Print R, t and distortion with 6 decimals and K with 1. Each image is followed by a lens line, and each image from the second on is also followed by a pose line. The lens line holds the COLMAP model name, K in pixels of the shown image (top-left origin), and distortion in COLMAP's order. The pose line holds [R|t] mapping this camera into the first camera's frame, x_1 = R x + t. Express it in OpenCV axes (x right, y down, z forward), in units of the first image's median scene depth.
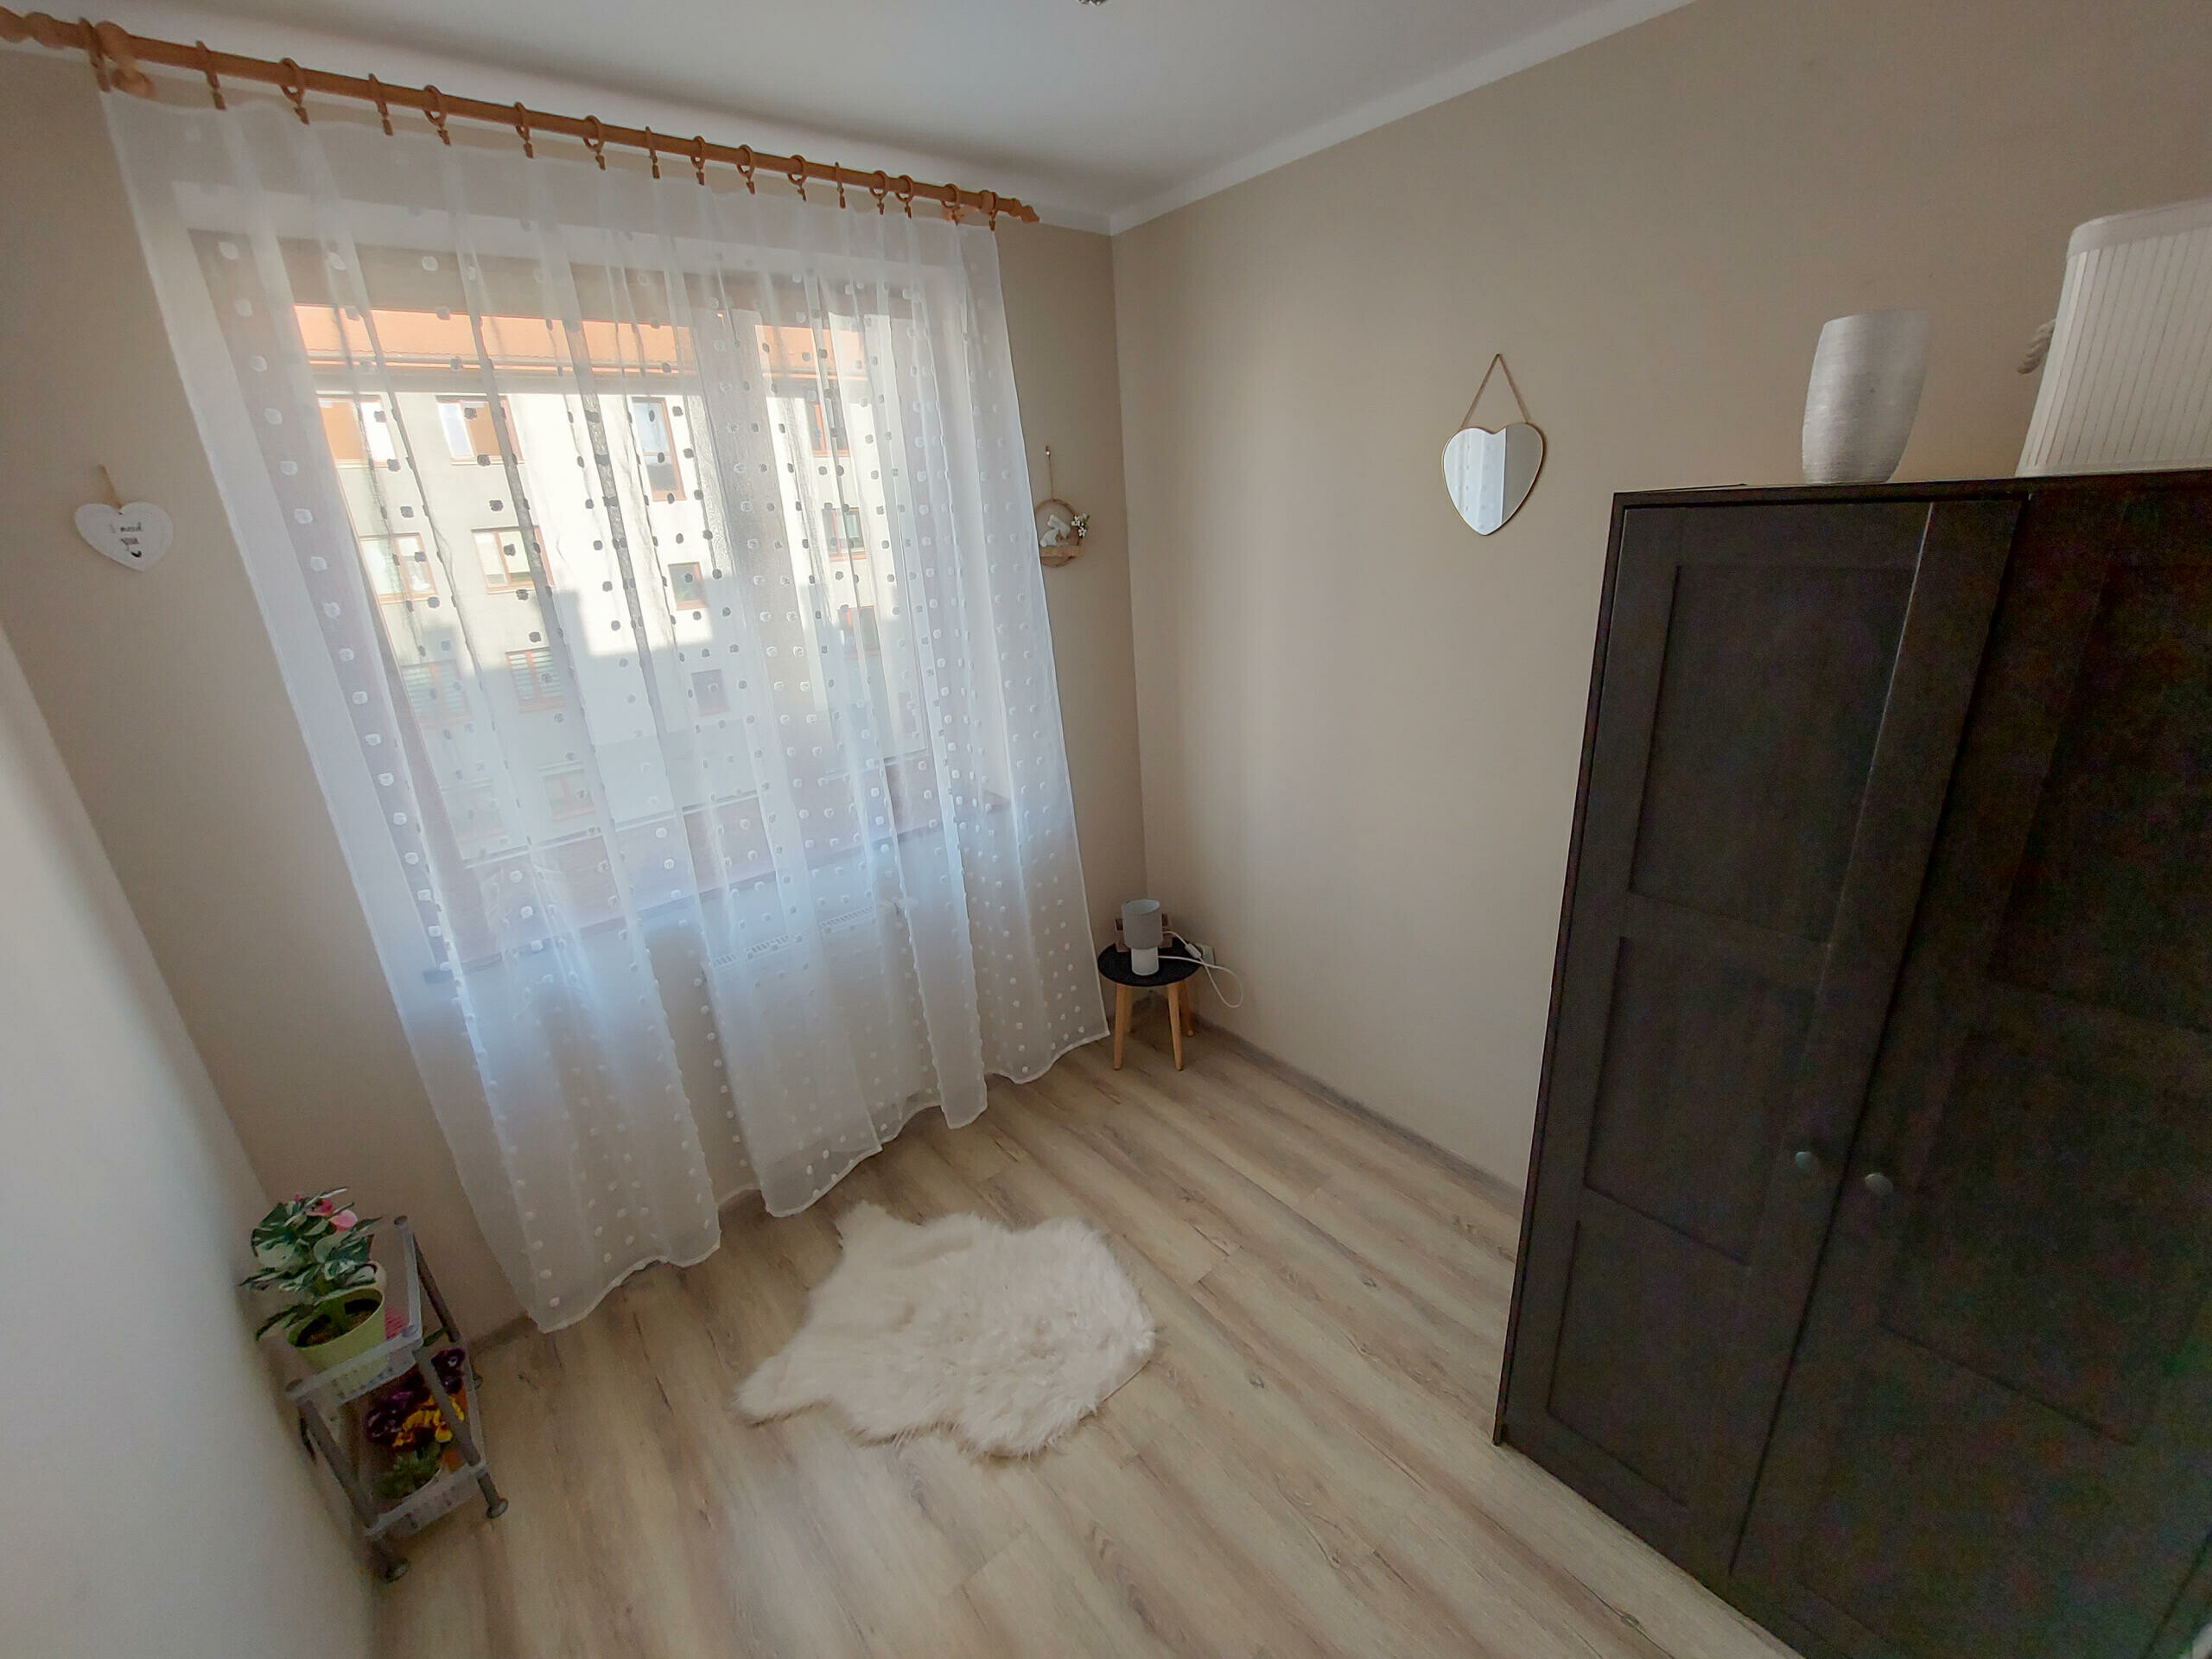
lens RADIAL K [[872.1, 0, 1106.0], [0, 872.1, 829.5], [0, 0, 1]] dist [-0.013476, -0.000426]
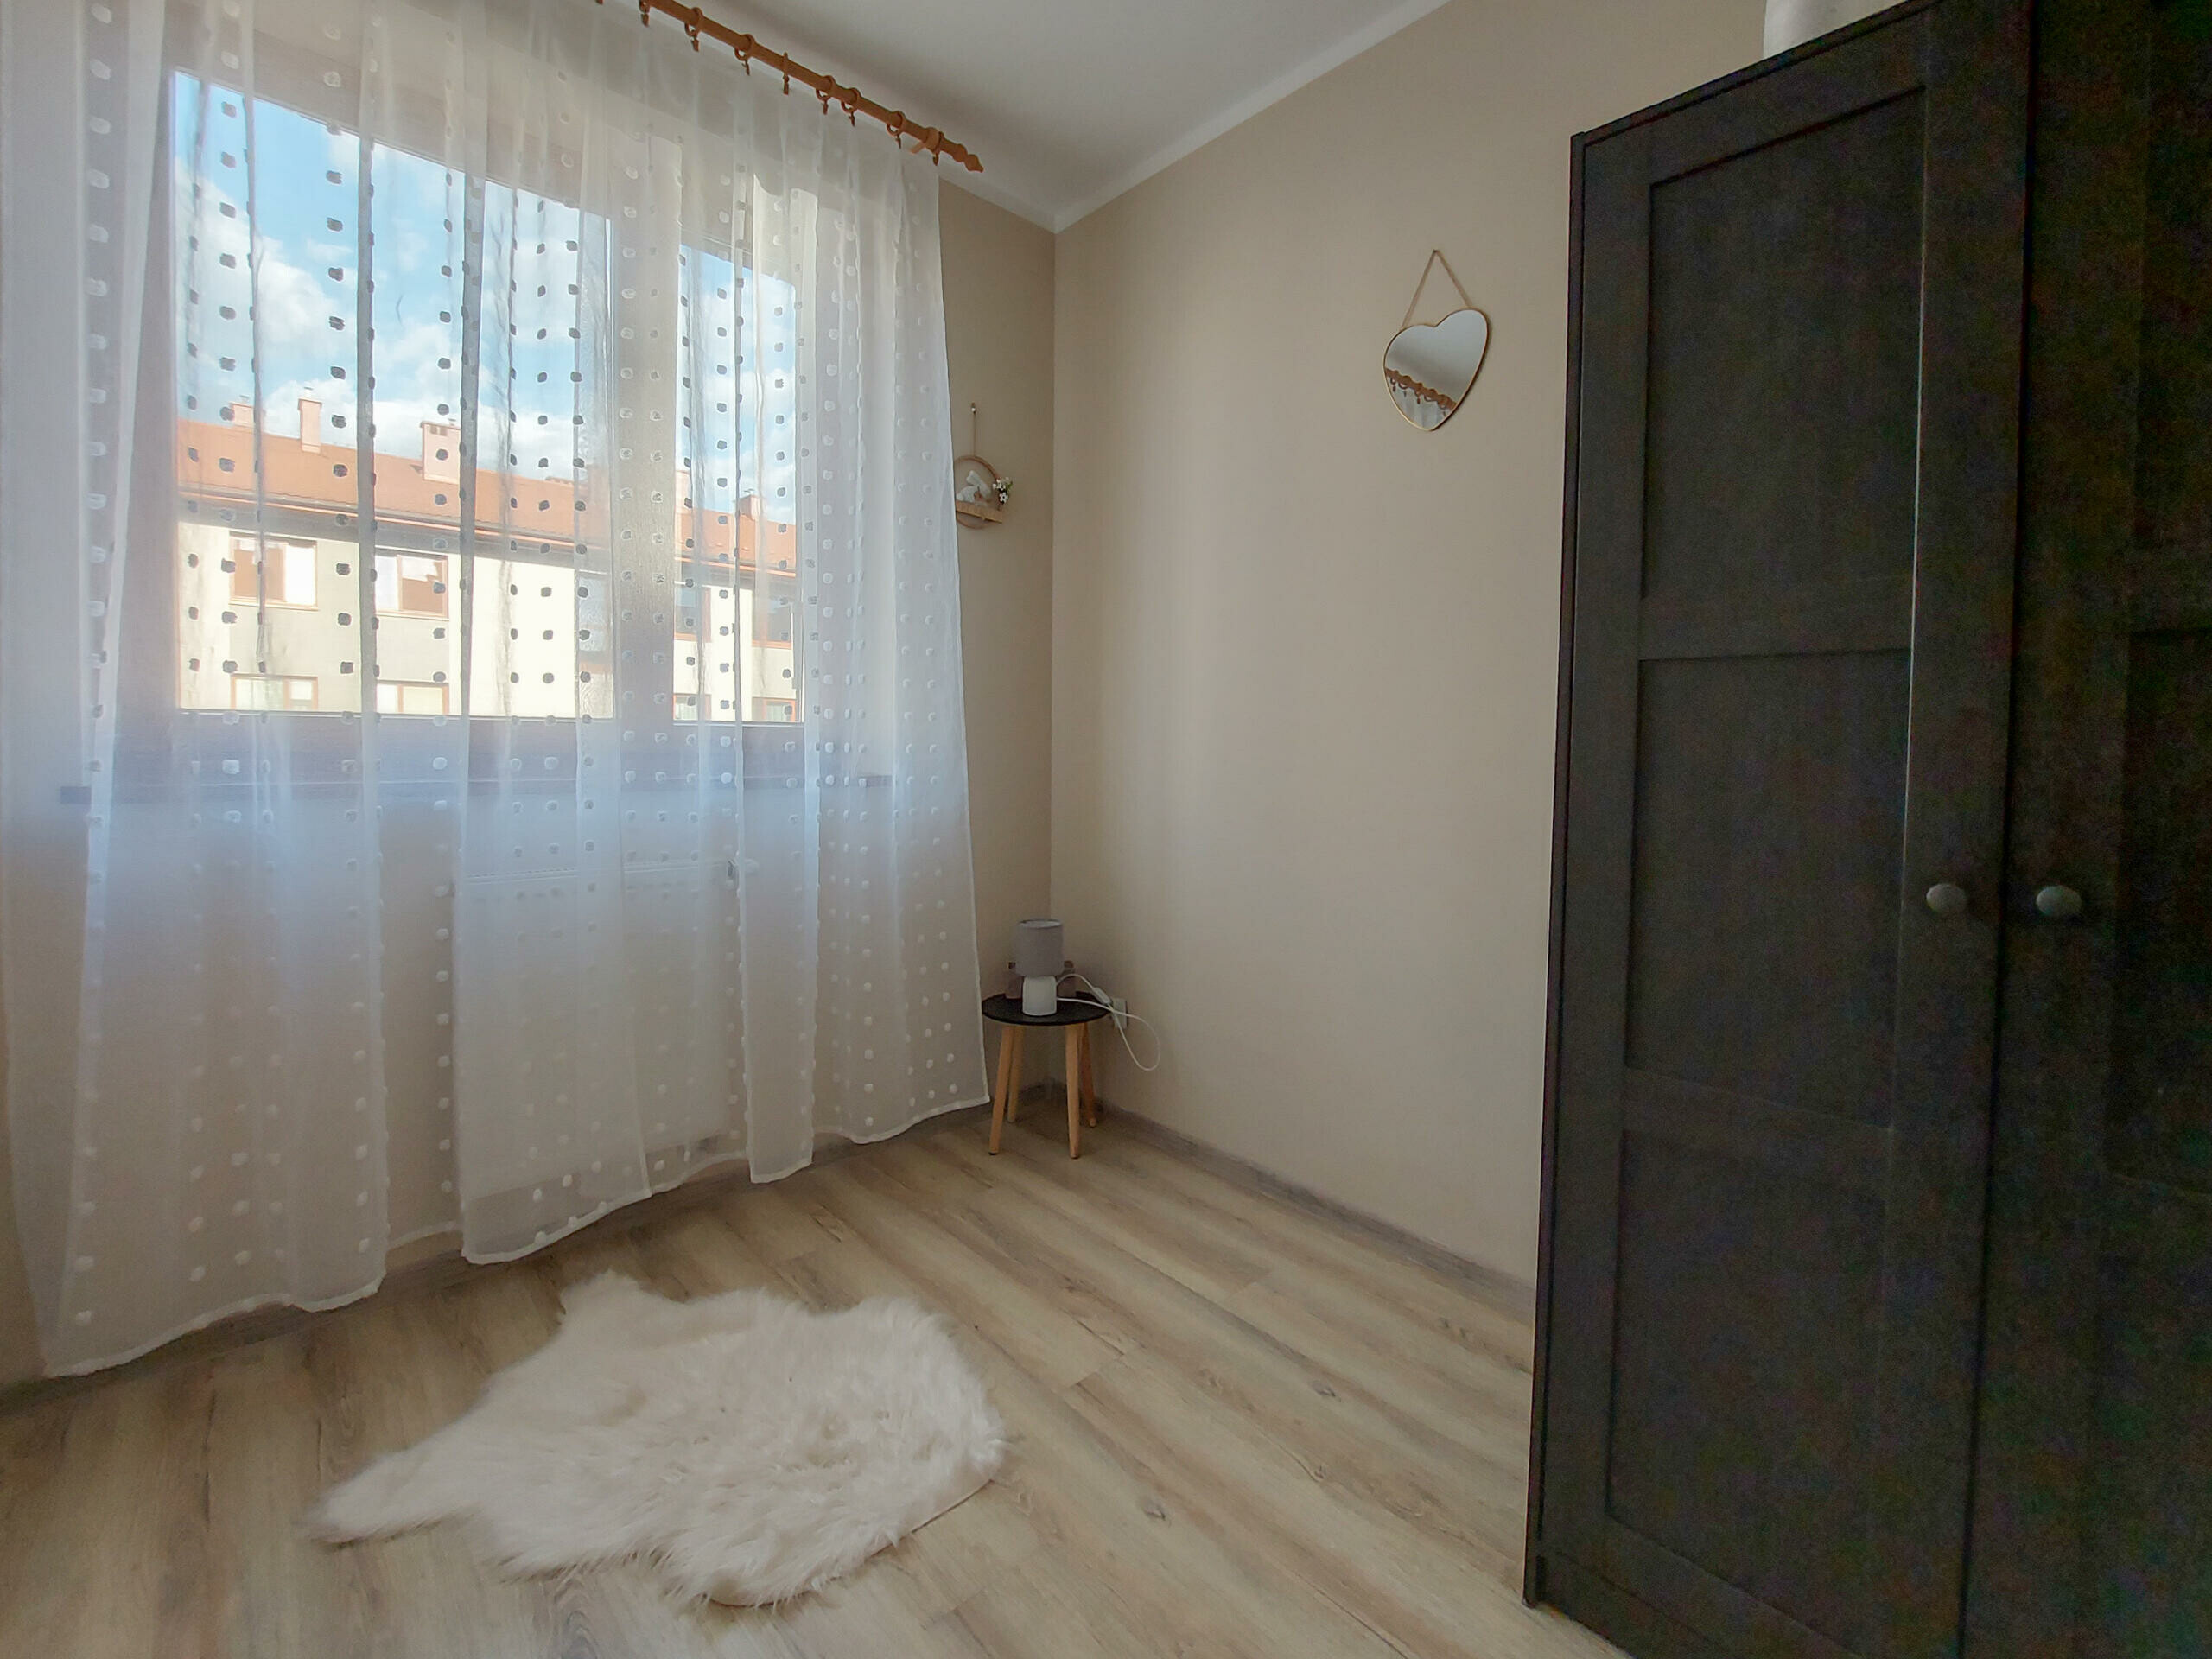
lens RADIAL K [[948.5, 0, 1078.1], [0, 948.5, 781.6], [0, 0, 1]] dist [-0.015080, 0.000070]
pose [[0.996544, 0.074781, 0.036171, 0.045214], [-0.060151, 0.949919, -0.306654, 0.297803], [-0.057292, 0.303418, 0.951134, 0.156032]]
